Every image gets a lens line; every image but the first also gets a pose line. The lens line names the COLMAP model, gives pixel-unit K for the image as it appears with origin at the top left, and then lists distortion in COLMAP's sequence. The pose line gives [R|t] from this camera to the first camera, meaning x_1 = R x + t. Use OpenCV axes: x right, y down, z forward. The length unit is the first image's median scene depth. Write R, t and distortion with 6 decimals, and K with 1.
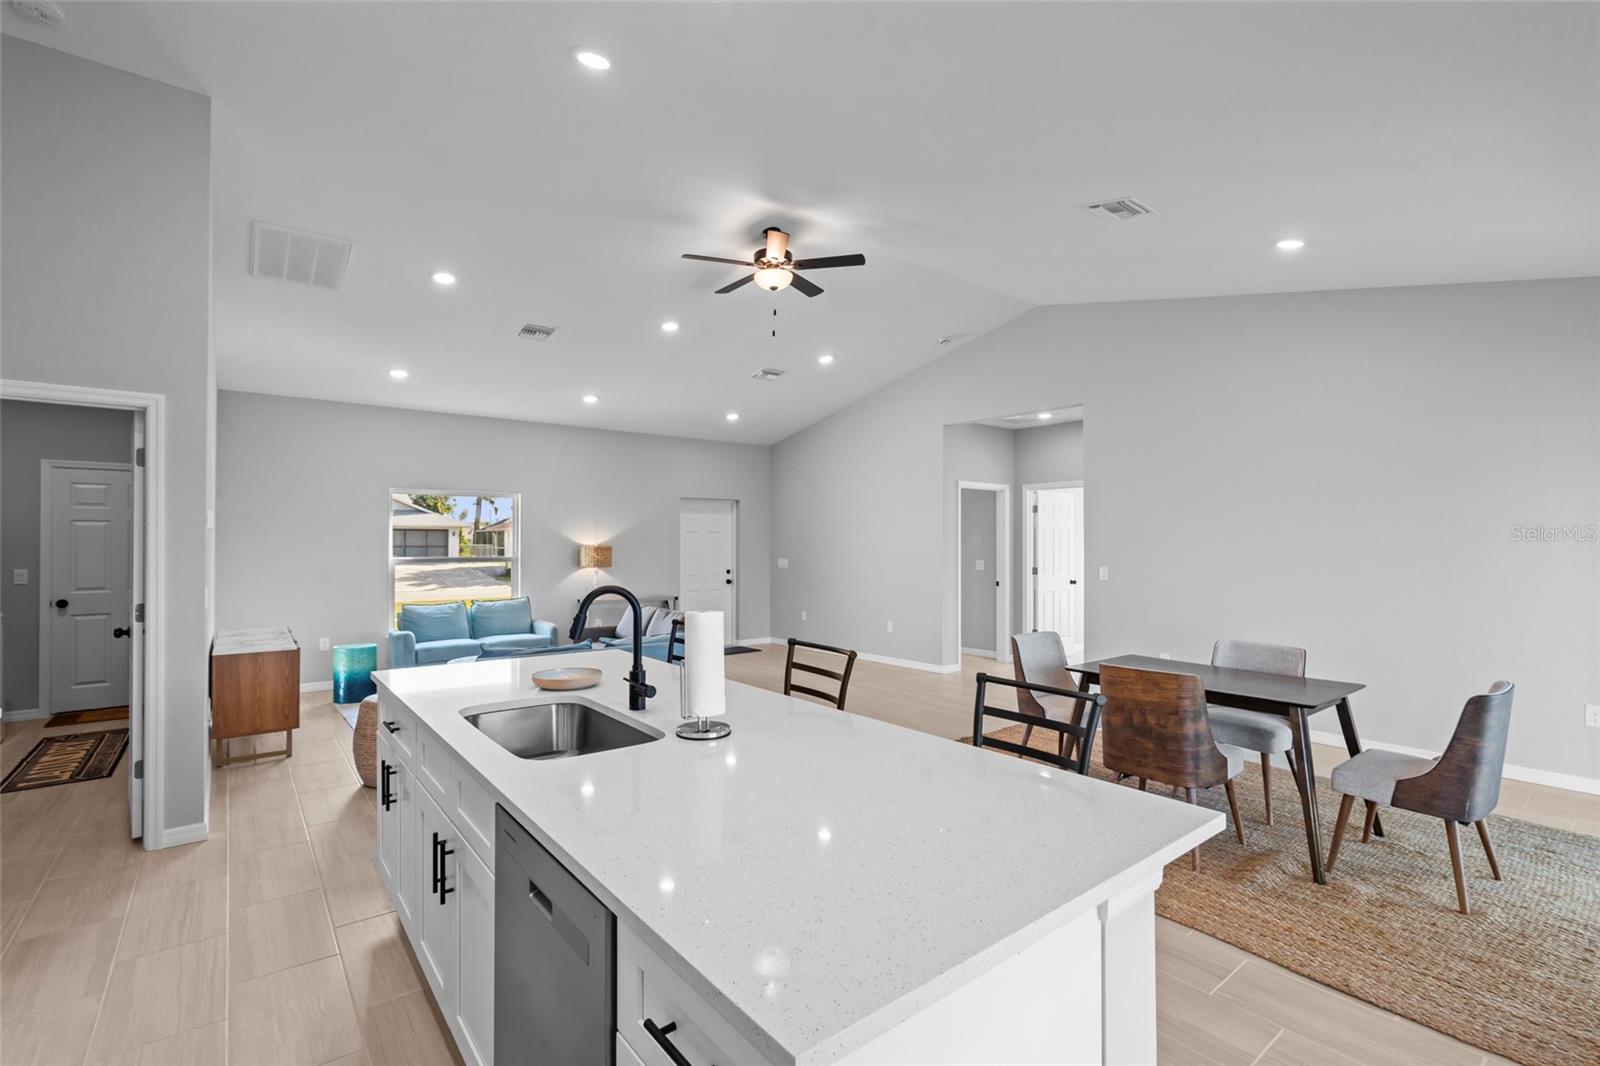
lens RADIAL K [[718.1, 0, 805.9], [0, 718.1, 536.3], [0, 0, 1]] dist [-0.008524, 0.003458]
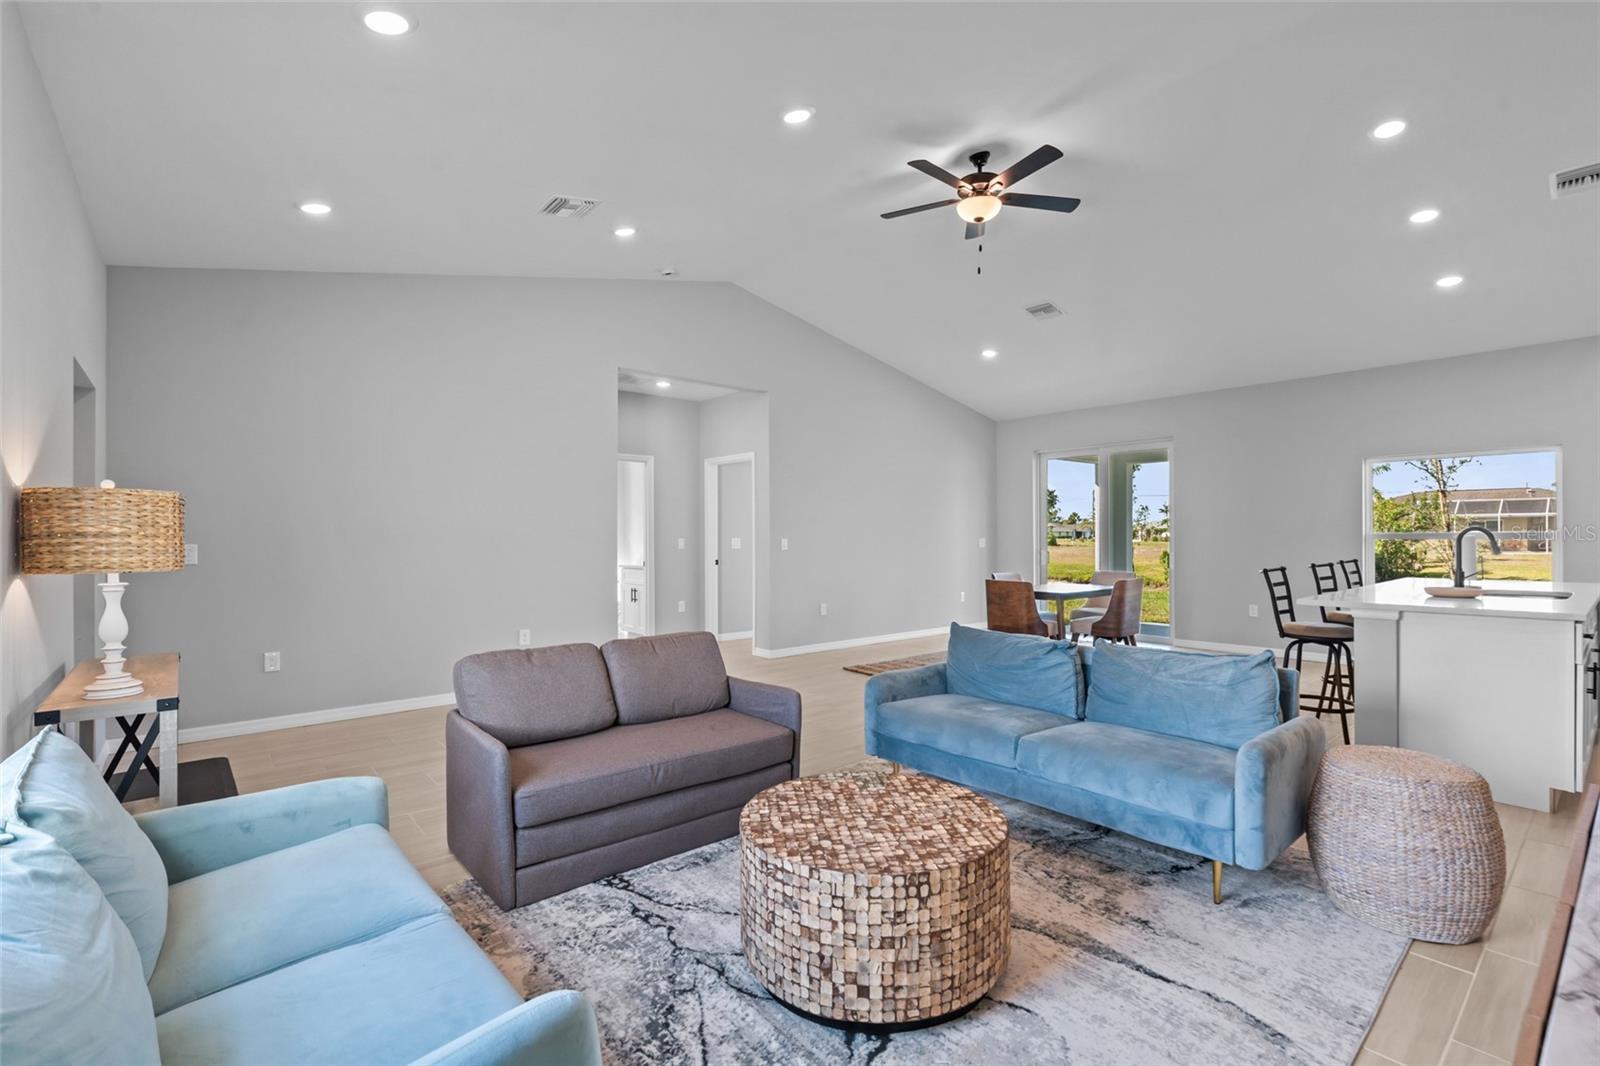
lens RADIAL K [[718.1, 0, 807.0], [0, 718.1, 536.5], [0, 0, 1]] dist [-0.008524, 0.003458]
pose [[-0.032784, -0.002561, 0.999459, -0.671207], [-0.007366, 0.999970, 0.002321, 0.032407], [-0.999435, -0.007286, -0.032801, 0.901173]]
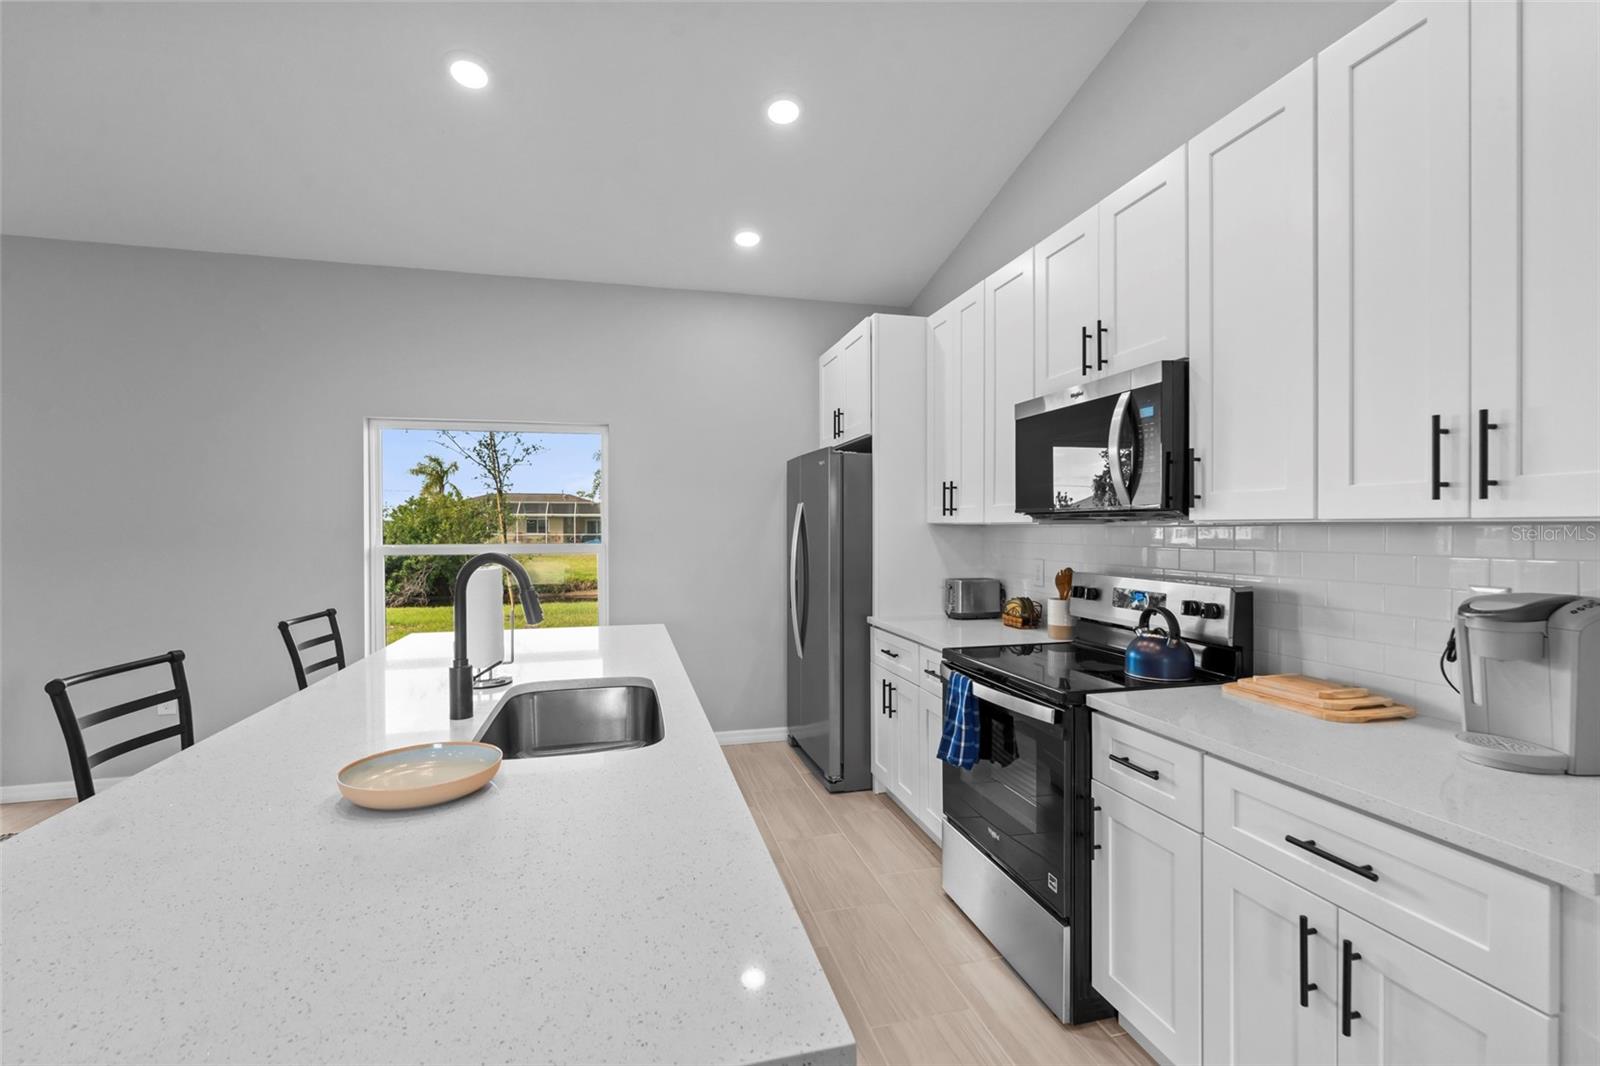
lens RADIAL K [[718.1, 0, 802.9], [0, 718.1, 535.8], [0, 0, 1]] dist [-0.008524, 0.003458]
pose [[-0.910941, -0.002811, 0.412528, -0.281964], [-0.002069, 0.999995, 0.002245, 0.014656], [-0.412532, 0.001192, -0.910942, 0.495752]]
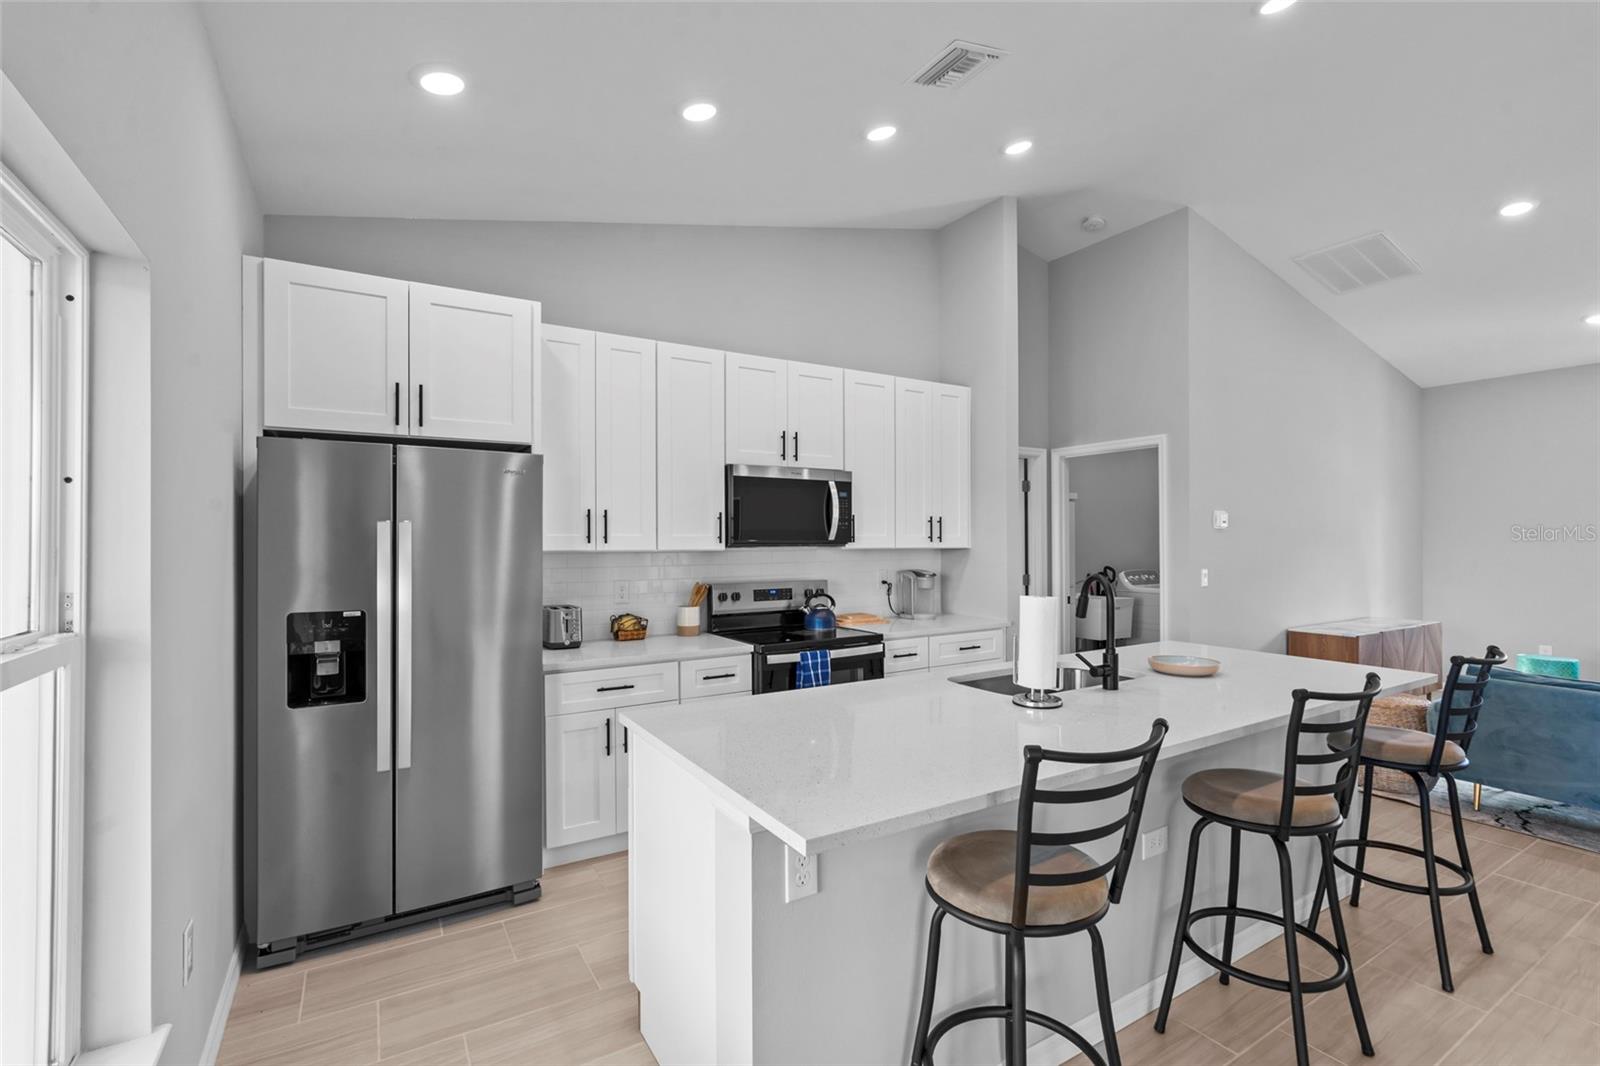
lens RADIAL K [[718.1, 0, 803.4], [0, 718.1, 539.0], [0, 0, 1]] dist [-0.008524, 0.003458]
pose [[-0.125738, -0.000875, -0.992063, 0.287411], [0.013865, 0.999900, -0.002639, 0.002637], [0.991967, -0.014087, -0.125713, 0.218394]]
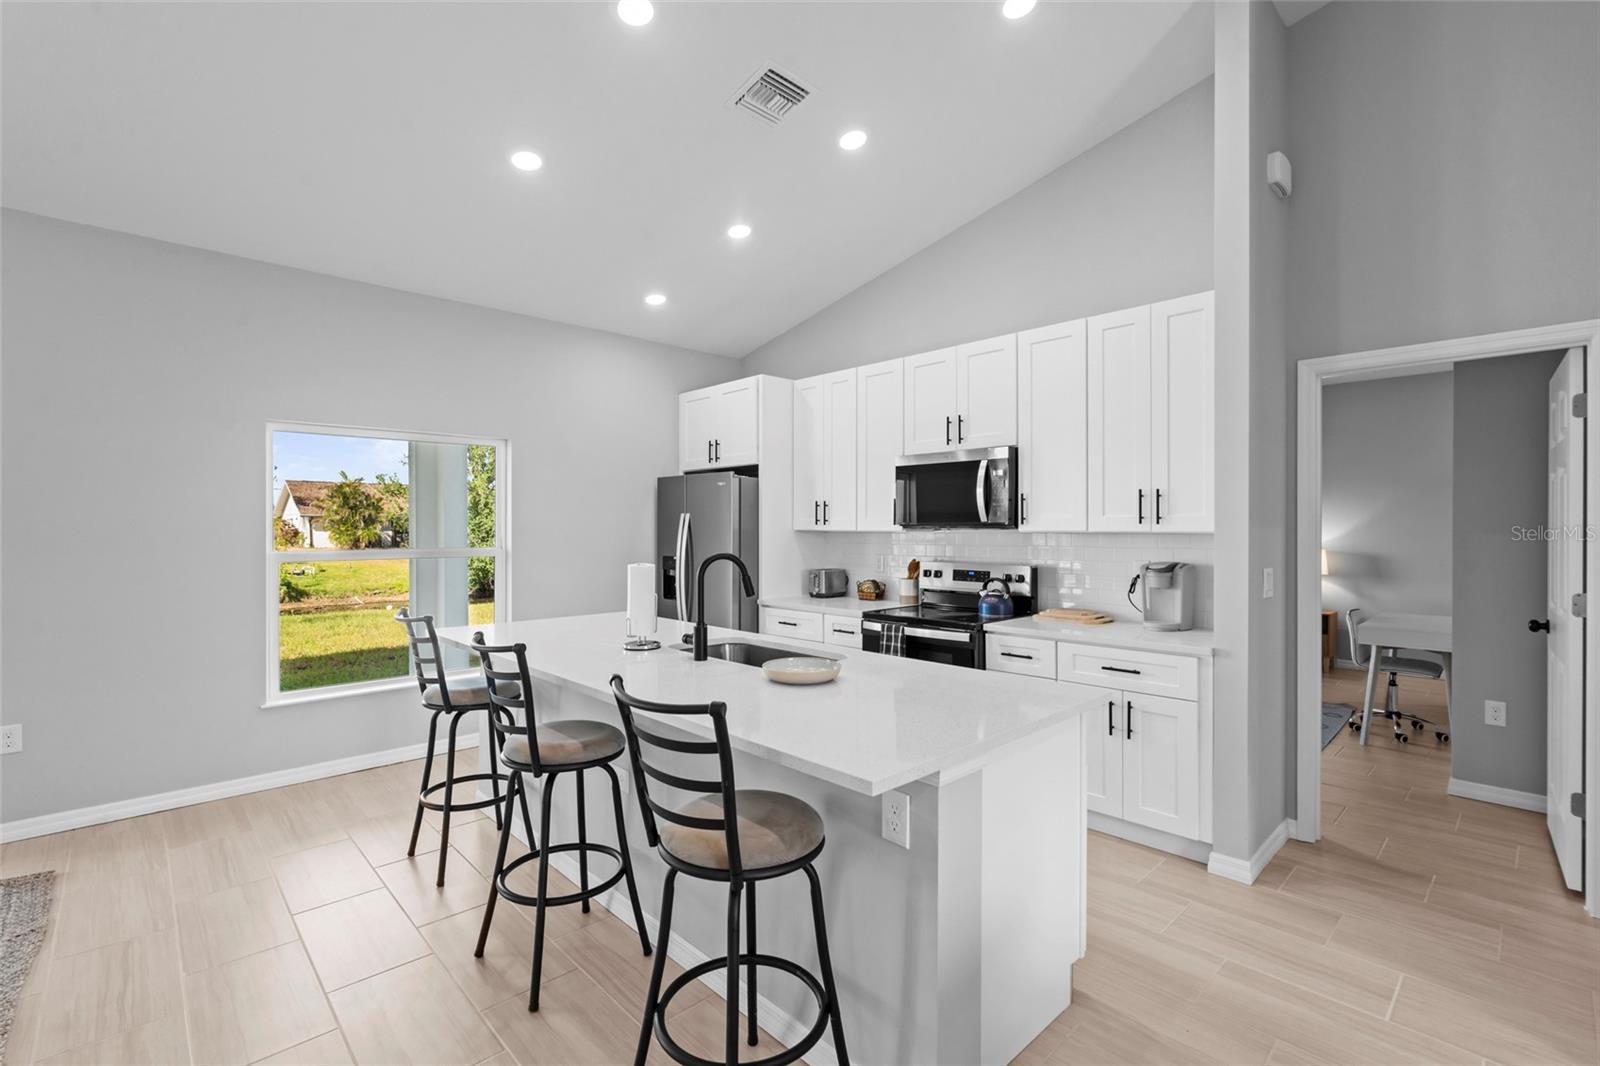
lens RADIAL K [[718.1, 0, 805.3], [0, 718.1, 532.0], [0, 0, 1]] dist [-0.008524, 0.003458]
pose [[-0.996391, 0.000526, -0.084885, -0.100364], [0.000955, 0.999987, -0.005012, 0.012485], [0.084881, -0.005075, -0.996378, 0.698209]]
